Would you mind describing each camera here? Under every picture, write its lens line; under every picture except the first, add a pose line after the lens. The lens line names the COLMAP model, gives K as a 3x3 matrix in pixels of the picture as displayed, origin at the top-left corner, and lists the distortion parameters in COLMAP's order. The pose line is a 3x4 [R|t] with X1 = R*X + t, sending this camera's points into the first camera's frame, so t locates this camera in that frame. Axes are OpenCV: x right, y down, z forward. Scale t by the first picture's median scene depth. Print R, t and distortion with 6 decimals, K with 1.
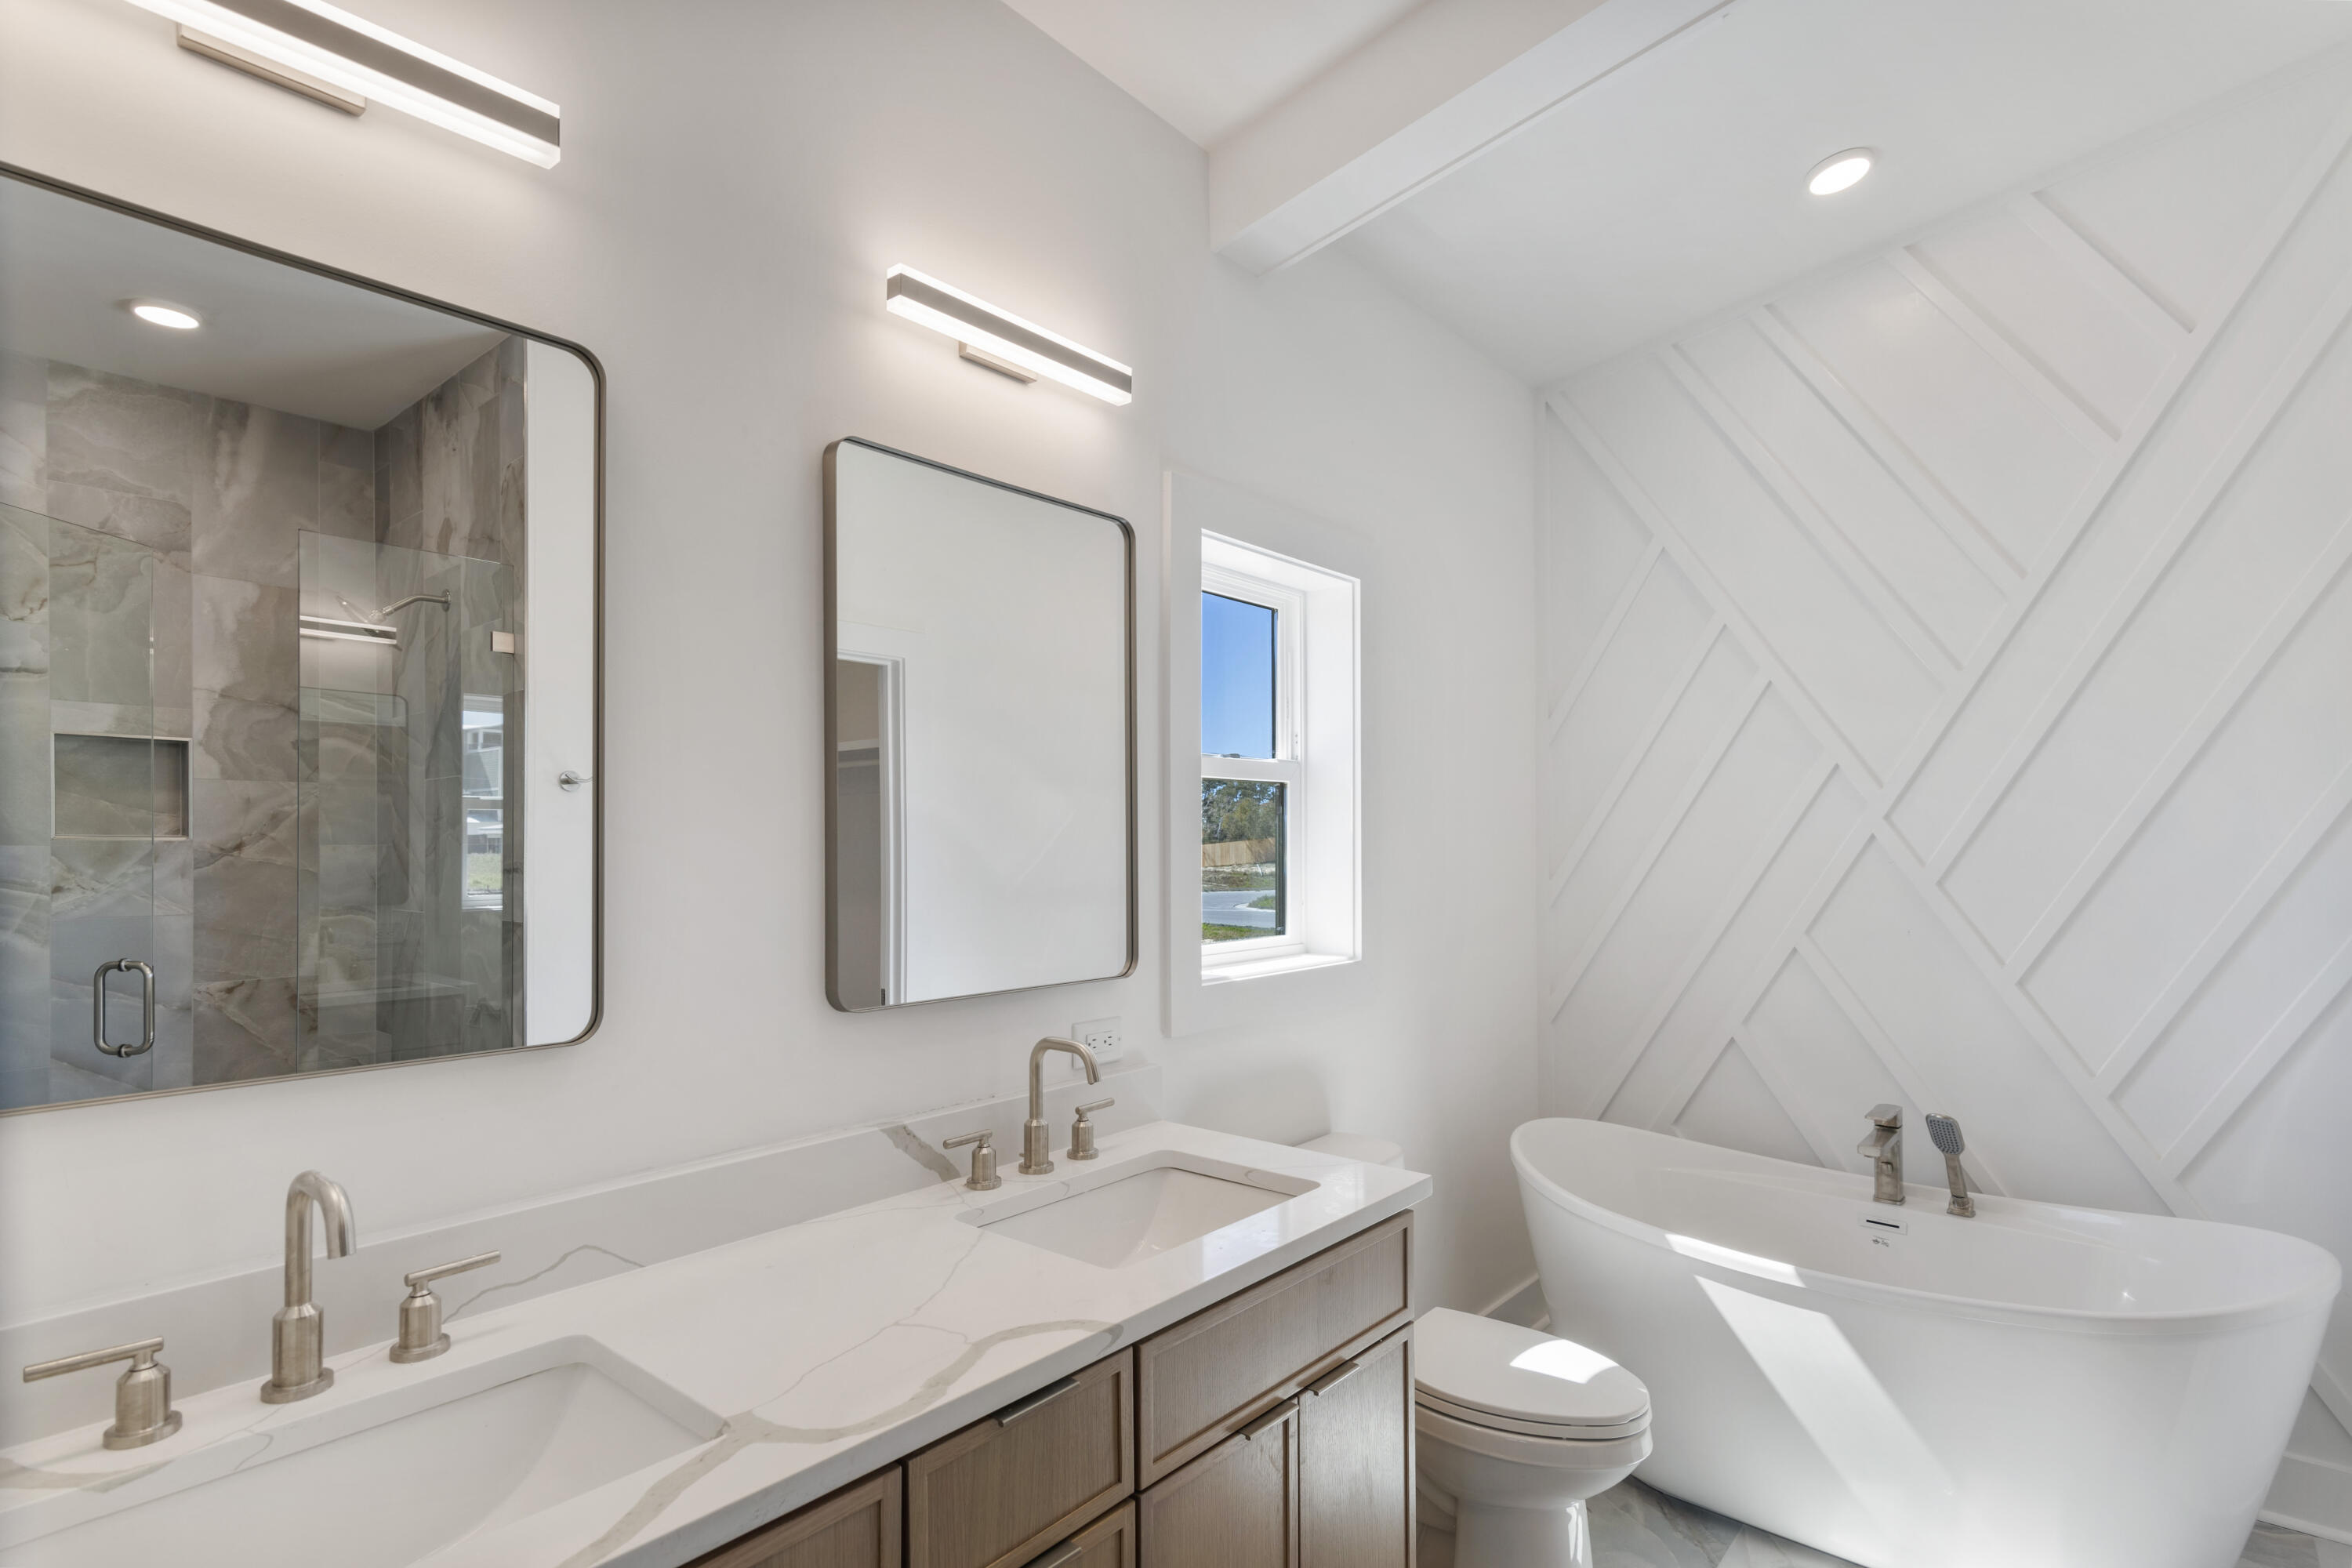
lens RADIAL K [[1164.5, 0, 1181.8], [0, 1164.5, 834.3], [0, 0, 1]] dist [0.003407, 0.000168]
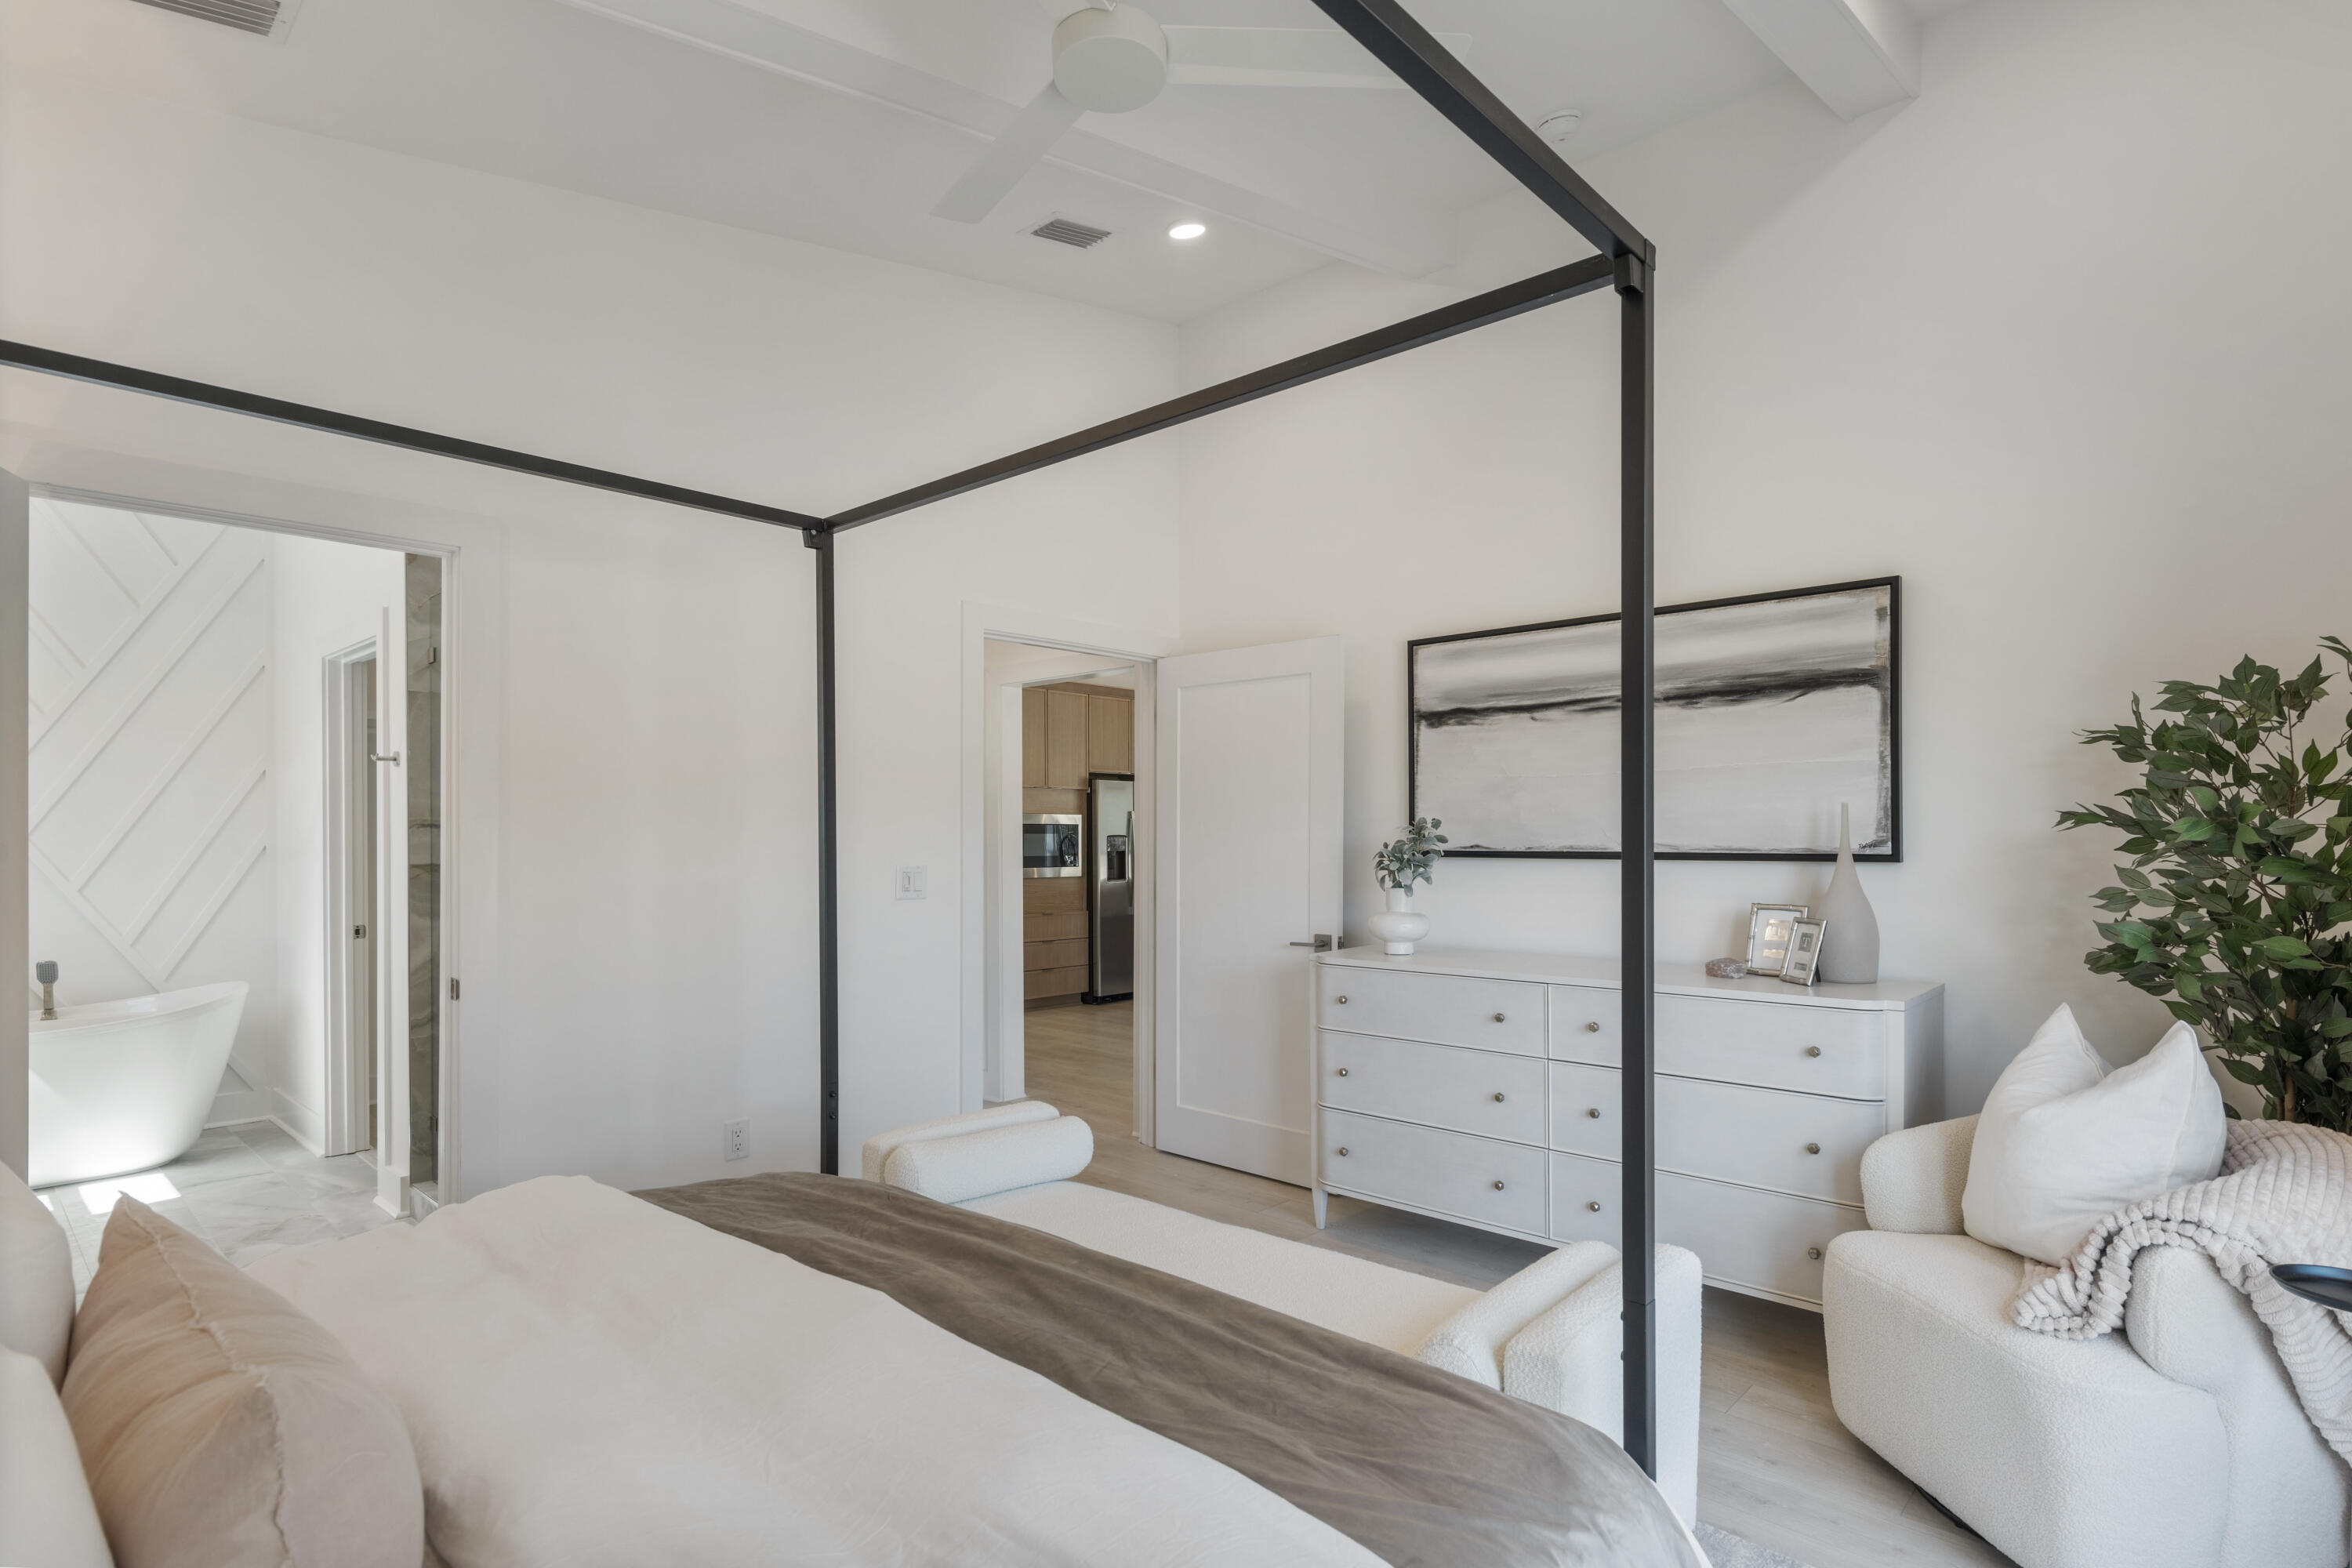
lens RADIAL K [[1164.5, 0, 1181.8], [0, 1164.5, 834.3], [0, 0, 1]] dist [0.003407, 0.000168]
pose [[0.054019, -0.000350, 0.998540, -1.359748], [-0.007185, 0.999974, 0.000739, 0.034792], [-0.998514, -0.007214, 0.054015, -1.098511]]
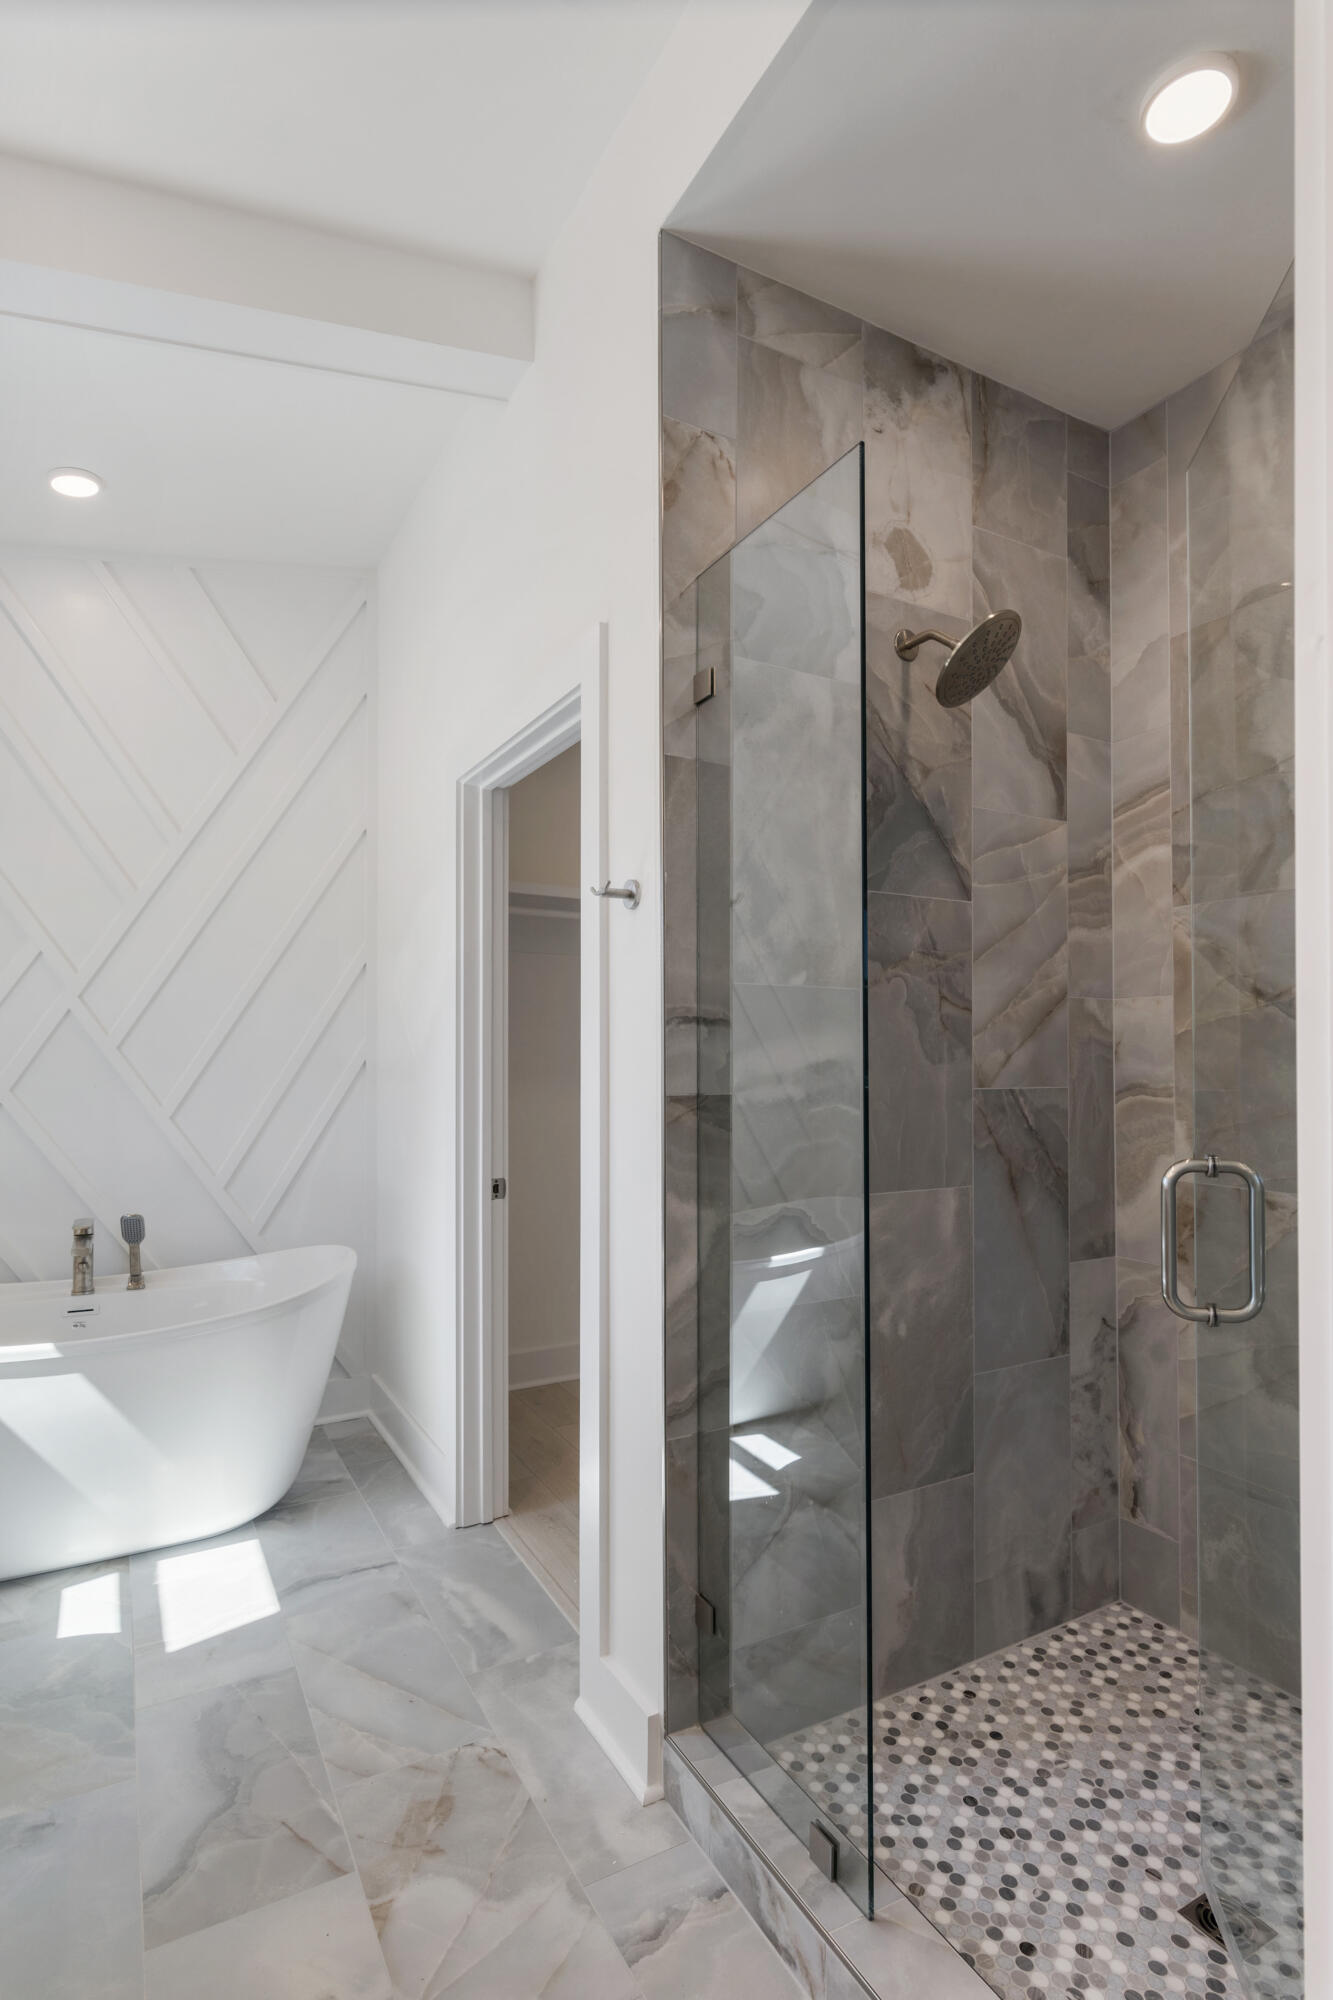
lens RADIAL K [[990.3, 0, 656.8], [0, 990.3, 1038.6], [0, 0, 1]] dist [0.003407, 0.000168]
pose [[0.368307, 0.016728, 0.929554, -0.247586], [-0.008530, 0.999857, -0.014613, 0.060428], [-0.929665, -0.002547, 0.368397, 0.012990]]
